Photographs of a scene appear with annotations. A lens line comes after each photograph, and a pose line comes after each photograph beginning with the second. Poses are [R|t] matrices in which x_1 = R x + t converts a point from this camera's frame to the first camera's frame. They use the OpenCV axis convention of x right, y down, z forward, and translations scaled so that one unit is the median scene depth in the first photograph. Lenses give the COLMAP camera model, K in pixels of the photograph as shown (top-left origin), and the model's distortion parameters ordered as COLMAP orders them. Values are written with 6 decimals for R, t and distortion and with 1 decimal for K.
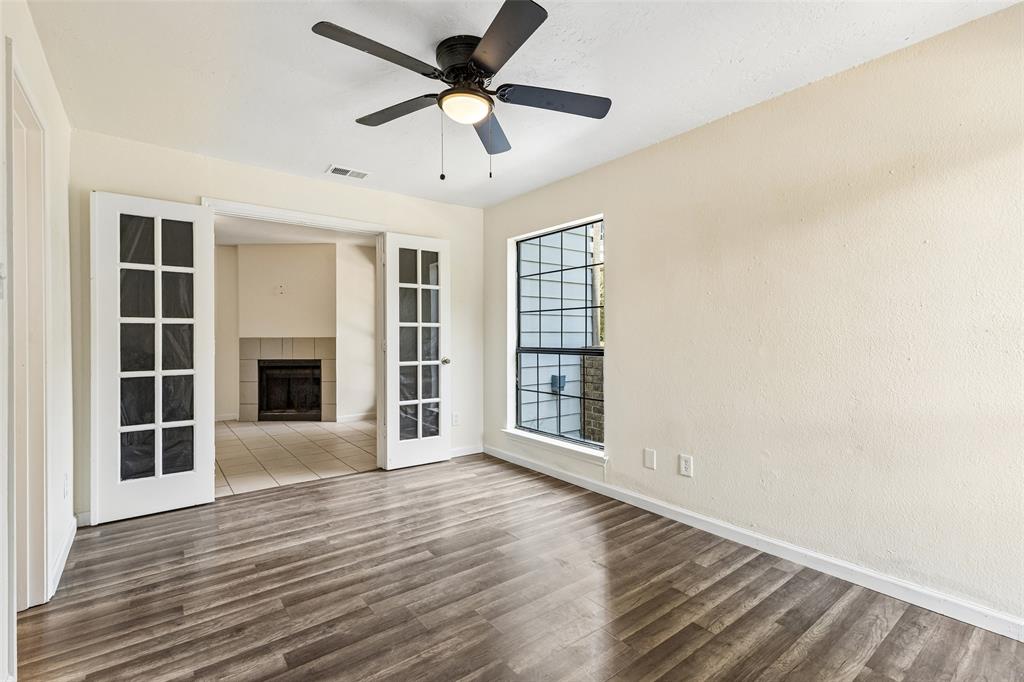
lens RADIAL K [[466.0, 0, 515.3], [0, 466.0, 339.8], [0, 0, 1]] dist [0.007559, -0.000894]
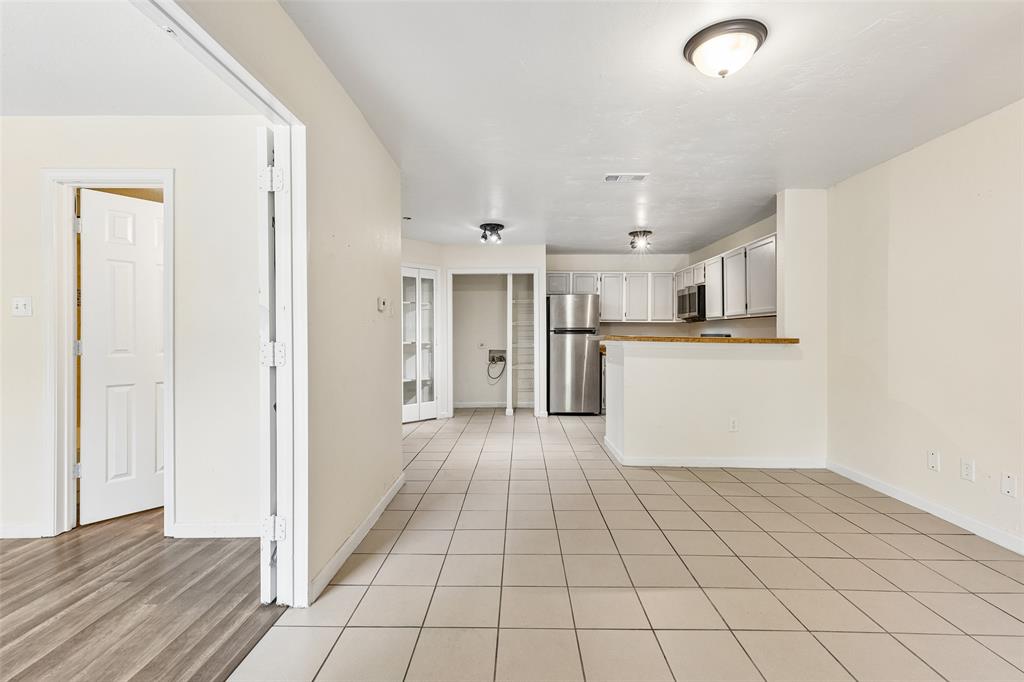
lens RADIAL K [[466.0, 0, 517.4], [0, 466.0, 335.8], [0, 0, 1]] dist [0.007559, -0.000894]
pose [[-0.620963, 0.007759, -0.783802, -0.361804], [-0.003583, 0.999912, 0.012736, -0.016720], [0.783832, 0.010717, -0.620881, 1.602863]]
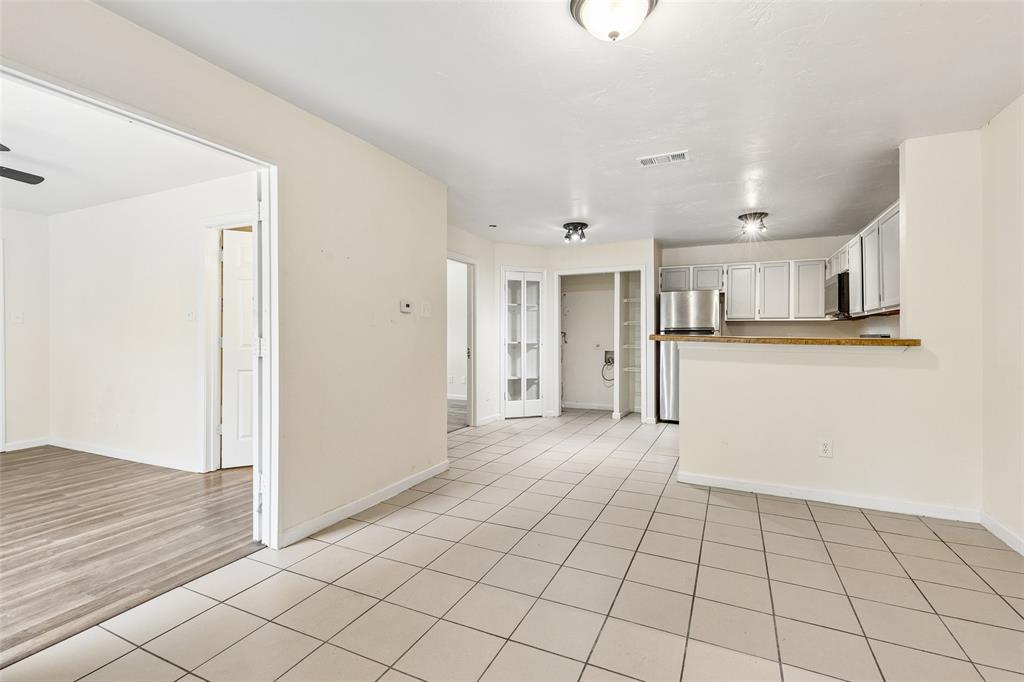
lens RADIAL K [[466.0, 0, 515.9], [0, 466.0, 336.1], [0, 0, 1]] dist [0.007559, -0.000894]
pose [[-0.891118, 0.003098, -0.453761, -0.664110], [-0.001693, 0.999947, 0.010150, -0.011396], [0.453768, 0.009813, -0.891066, 1.862758]]
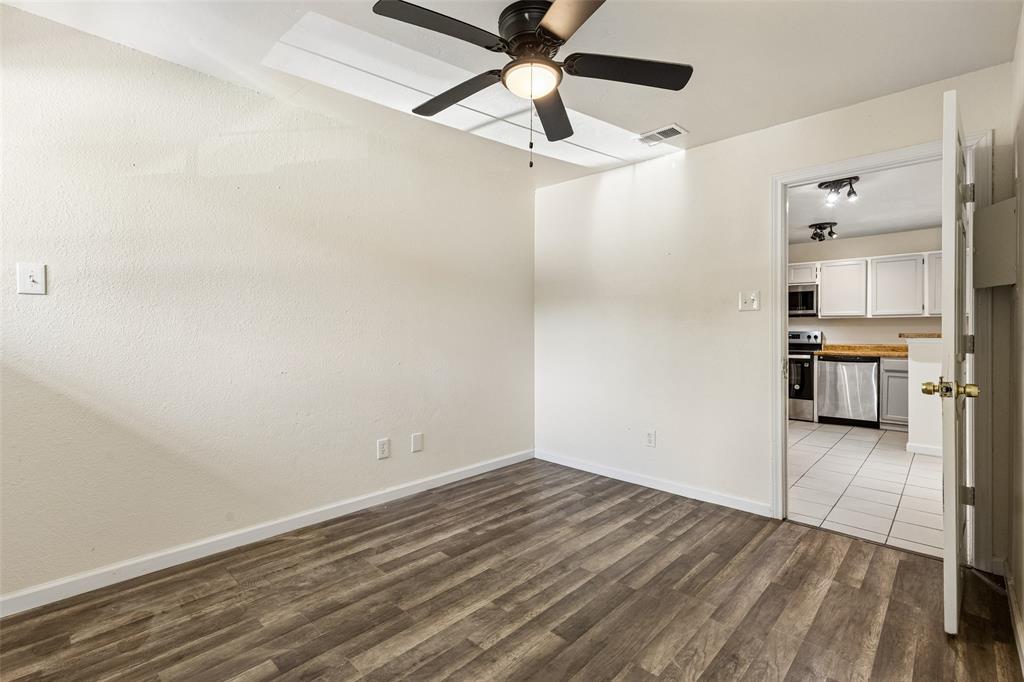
lens RADIAL K [[466.0, 0, 516.0], [0, 466.0, 332.5], [0, 0, 1]] dist [0.007559, -0.000894]
pose [[0.150739, 0.007739, -0.988543, -0.528755], [-0.014722, 0.999876, 0.005583, 0.008396], [0.988464, 0.013711, 0.150834, -0.439019]]
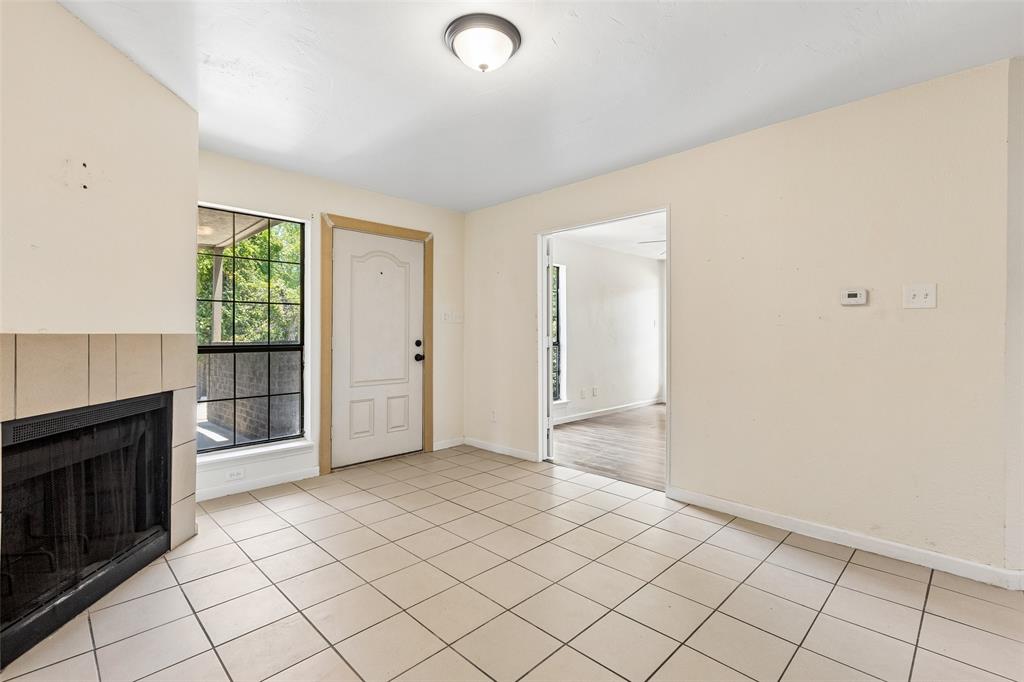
lens RADIAL K [[466.0, 0, 516.9], [0, 466.0, 330.8], [0, 0, 1]] dist [0.007559, -0.000894]
pose [[-0.129691, 0.010662, 0.991497, -1.614504], [0.003965, 0.999940, -0.010234, -0.005510], [-0.991546, 0.002604, -0.129726, 1.465633]]
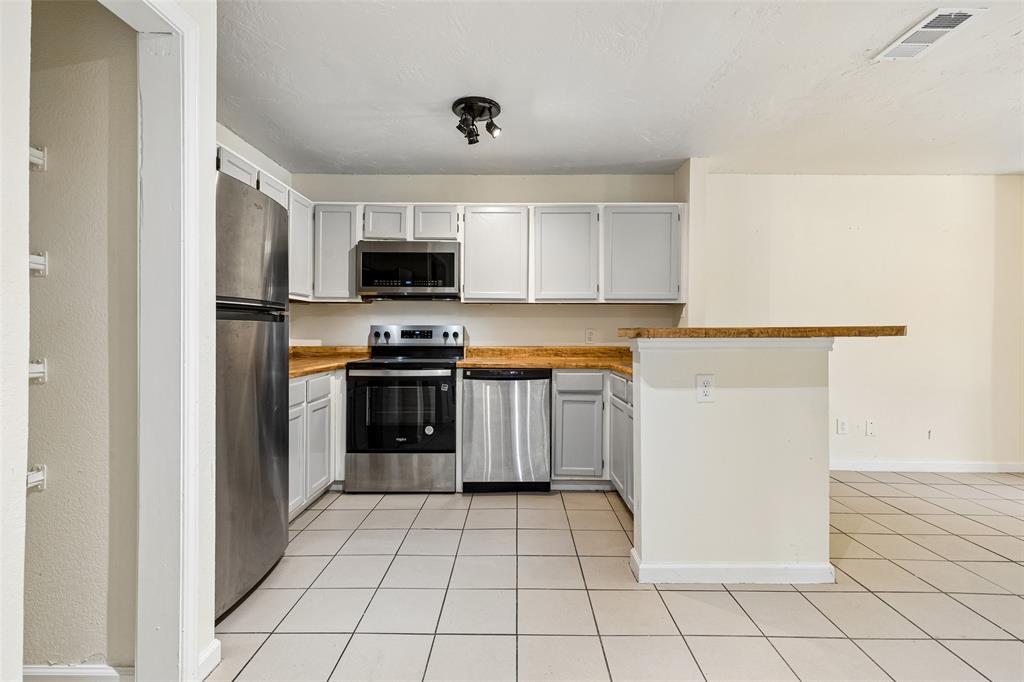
lens RADIAL K [[466.0, 0, 503.3], [0, 466.0, 329.9], [0, 0, 1]] dist [0.007559, -0.000894]
pose [[0.768801, 0.007252, -0.639447, -1.447071], [-0.015782, 0.999846, -0.007635, 0.014040], [0.639293, 0.015961, 0.768797, 0.289163]]
